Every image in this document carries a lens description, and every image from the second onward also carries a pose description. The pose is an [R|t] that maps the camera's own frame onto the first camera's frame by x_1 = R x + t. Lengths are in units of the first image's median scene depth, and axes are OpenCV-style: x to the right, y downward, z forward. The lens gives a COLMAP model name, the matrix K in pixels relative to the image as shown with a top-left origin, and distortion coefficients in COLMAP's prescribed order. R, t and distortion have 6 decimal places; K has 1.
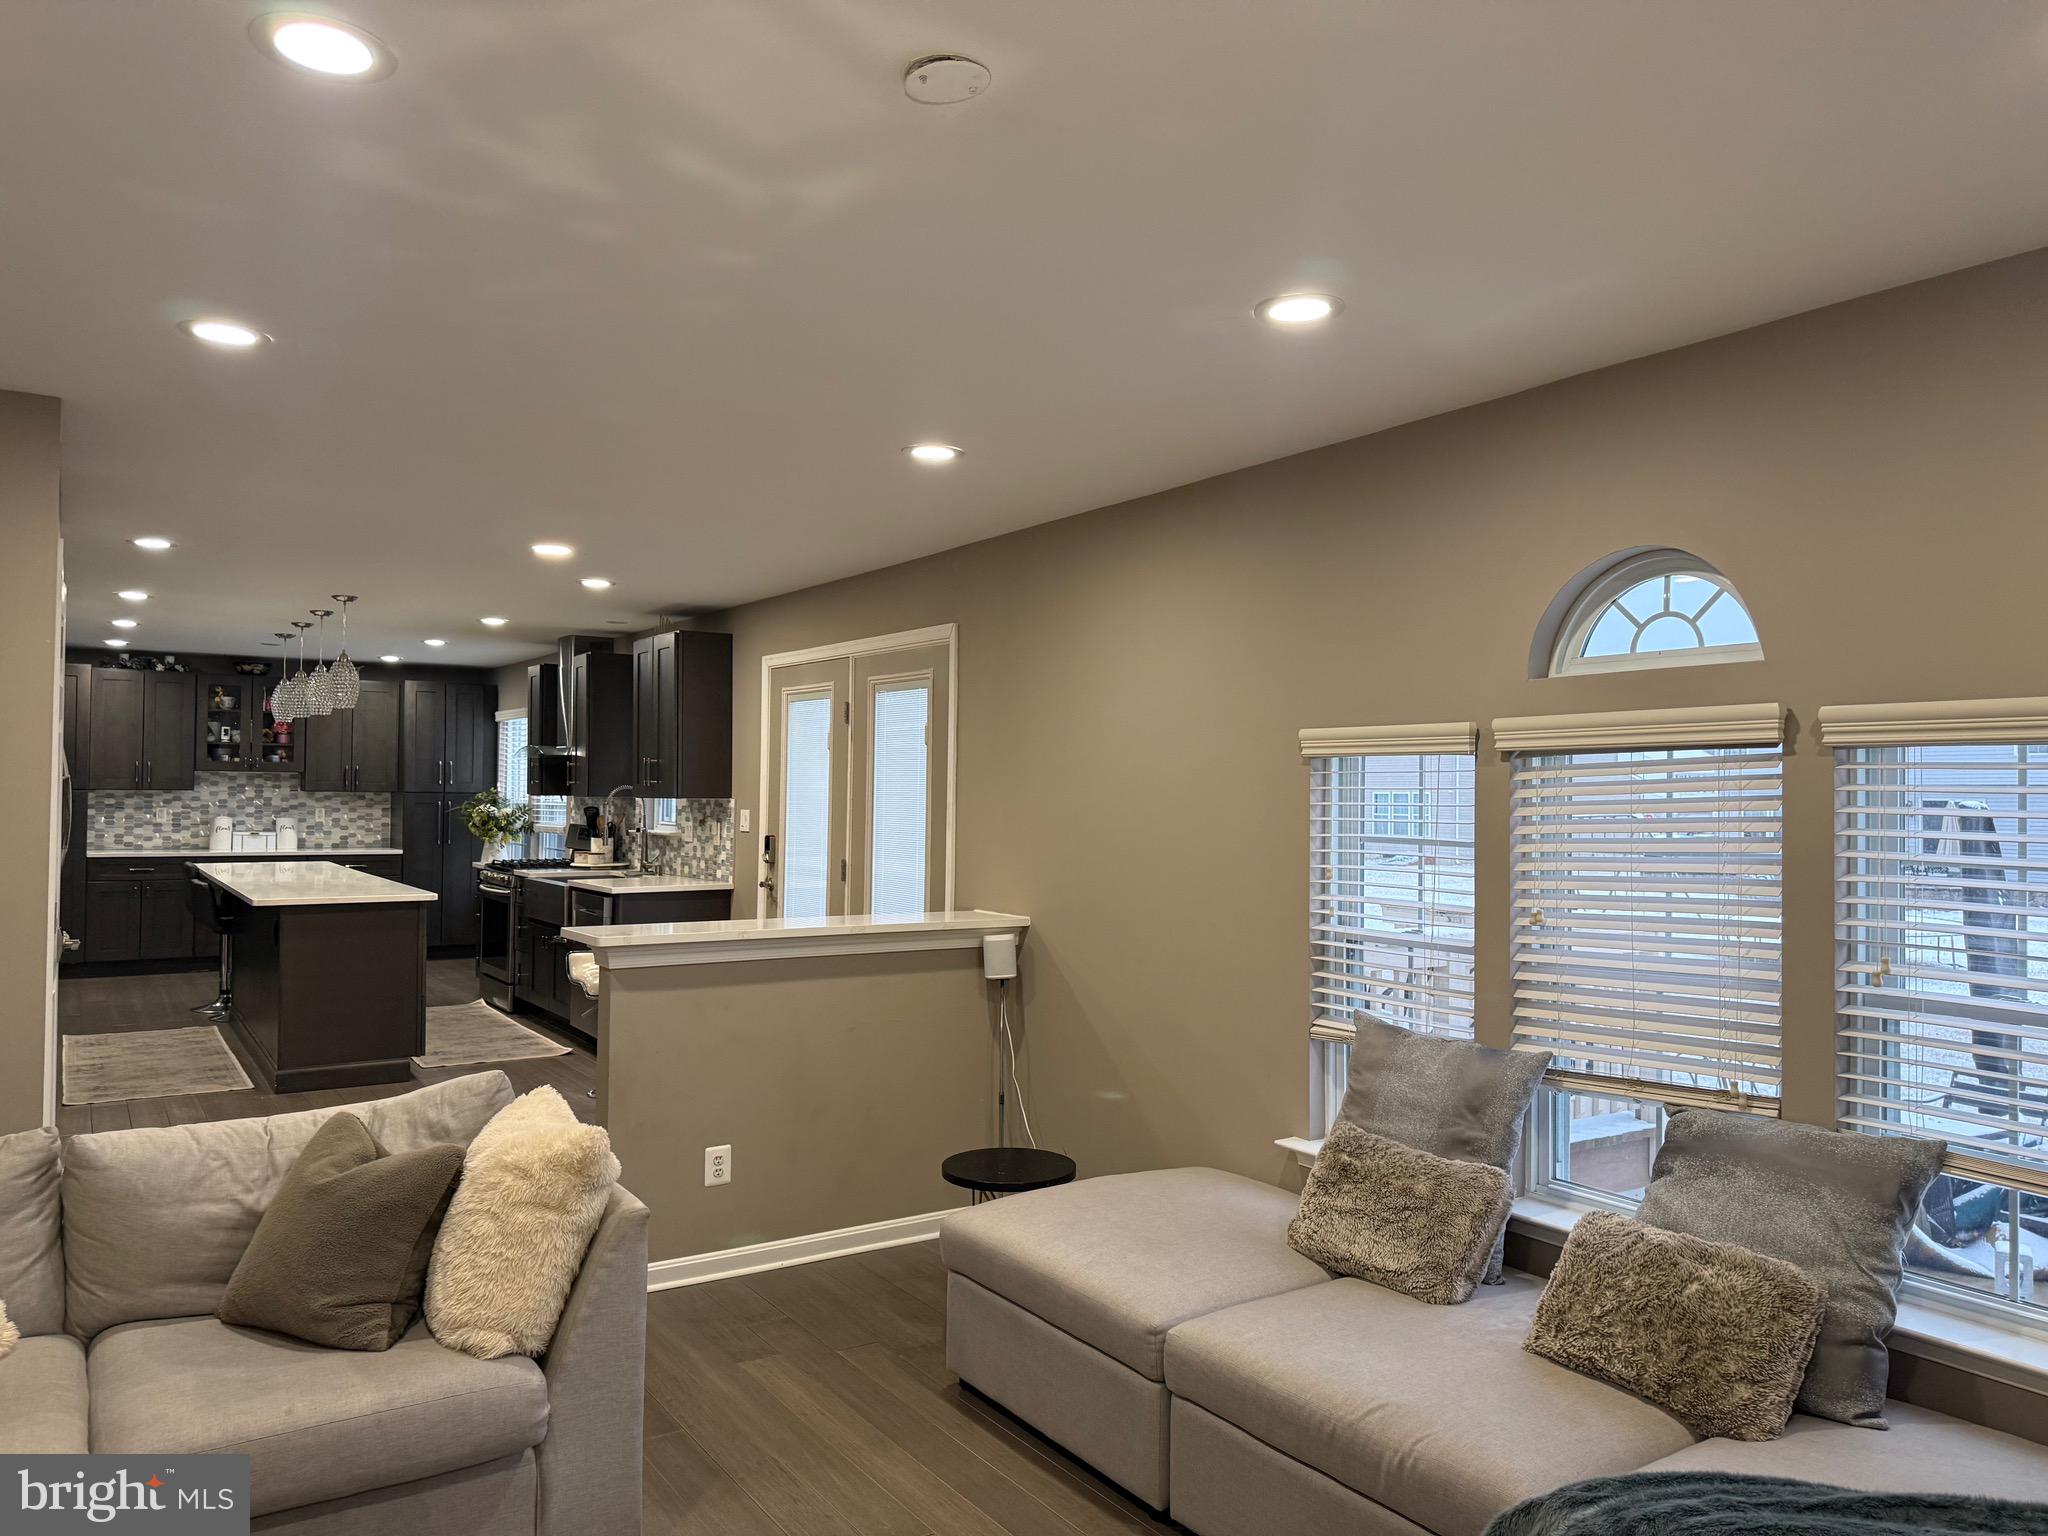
lens RADIAL K [[1418.3, 0, 1027.6], [0, 1418.3, 773.3], [0, 0, 1]] dist [0.002375, -0.002396]
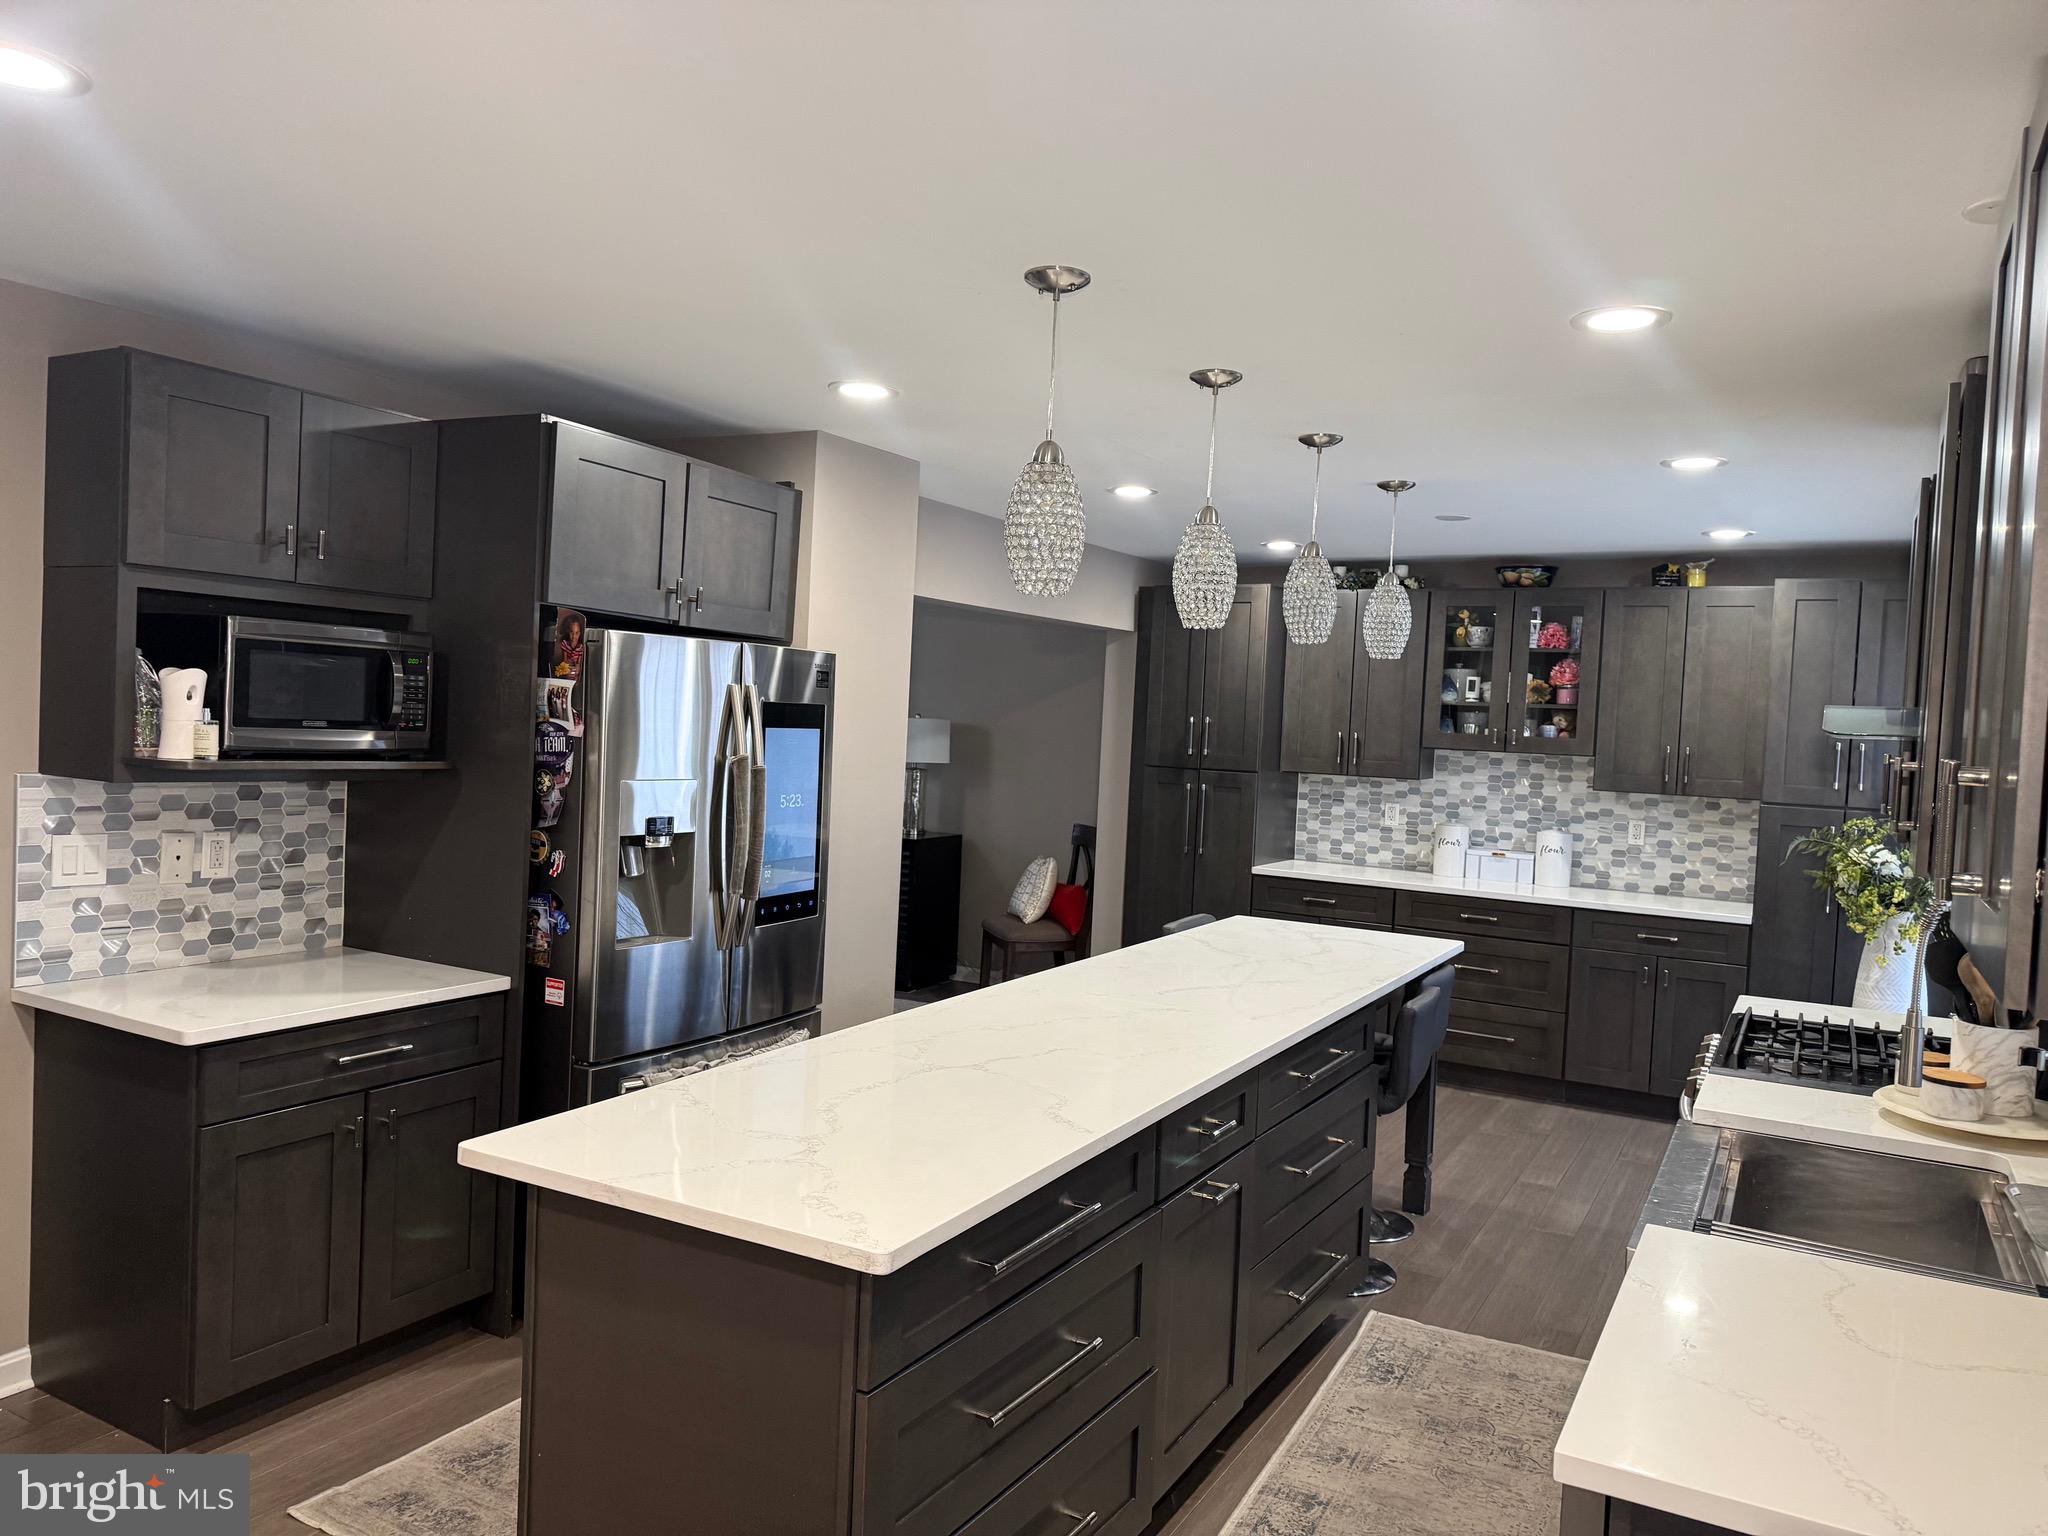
lens RADIAL K [[1416.0, 0, 1024.0], [0, 1416.0, 773.0], [0, 0, 1]] dist [0.117238, -0.224857]
pose [[0.446396, 0.044807, -0.893713, -0.108046], [-0.027070, 0.998965, 0.036563, -0.009125], [0.894426, 0.007871, 0.447146, 0.570539]]
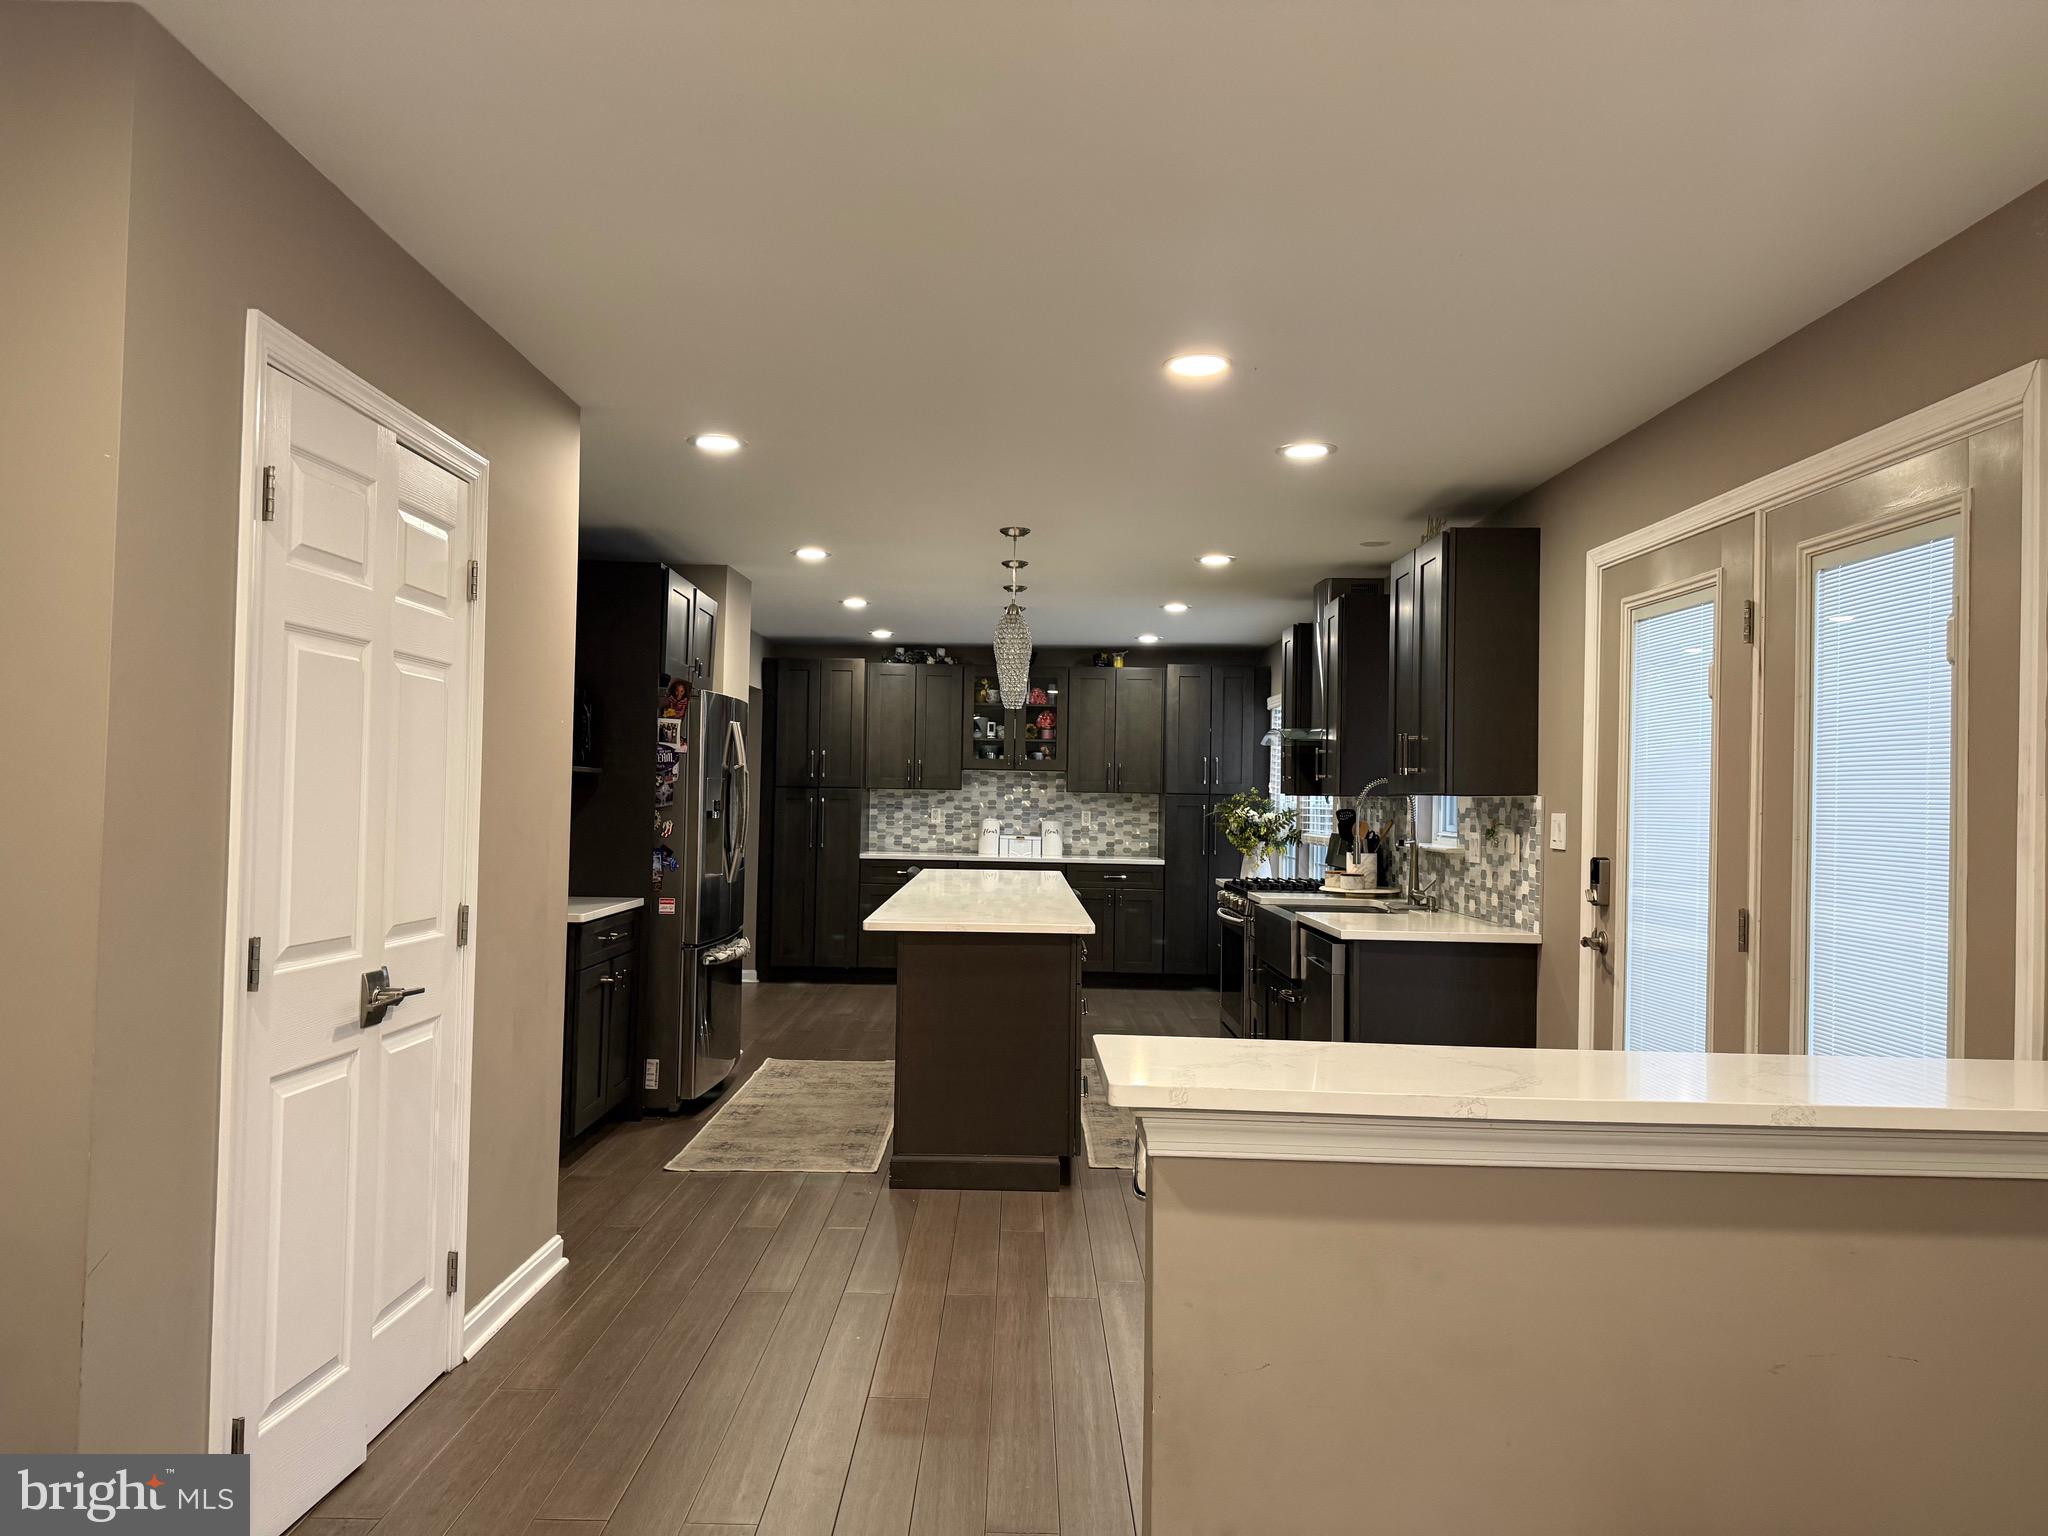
lens RADIAL K [[1412.9, 0, 1012.6], [0, 1412.9, 769.6], [0, 0, 1]] dist [0.155216, -0.269466]
pose [[0.825361, -0.005884, -0.564574, -0.031344], [-0.001428, 0.999921, -0.012508, 0.010215], [0.564603, 0.011130, 0.825288, 0.248761]]
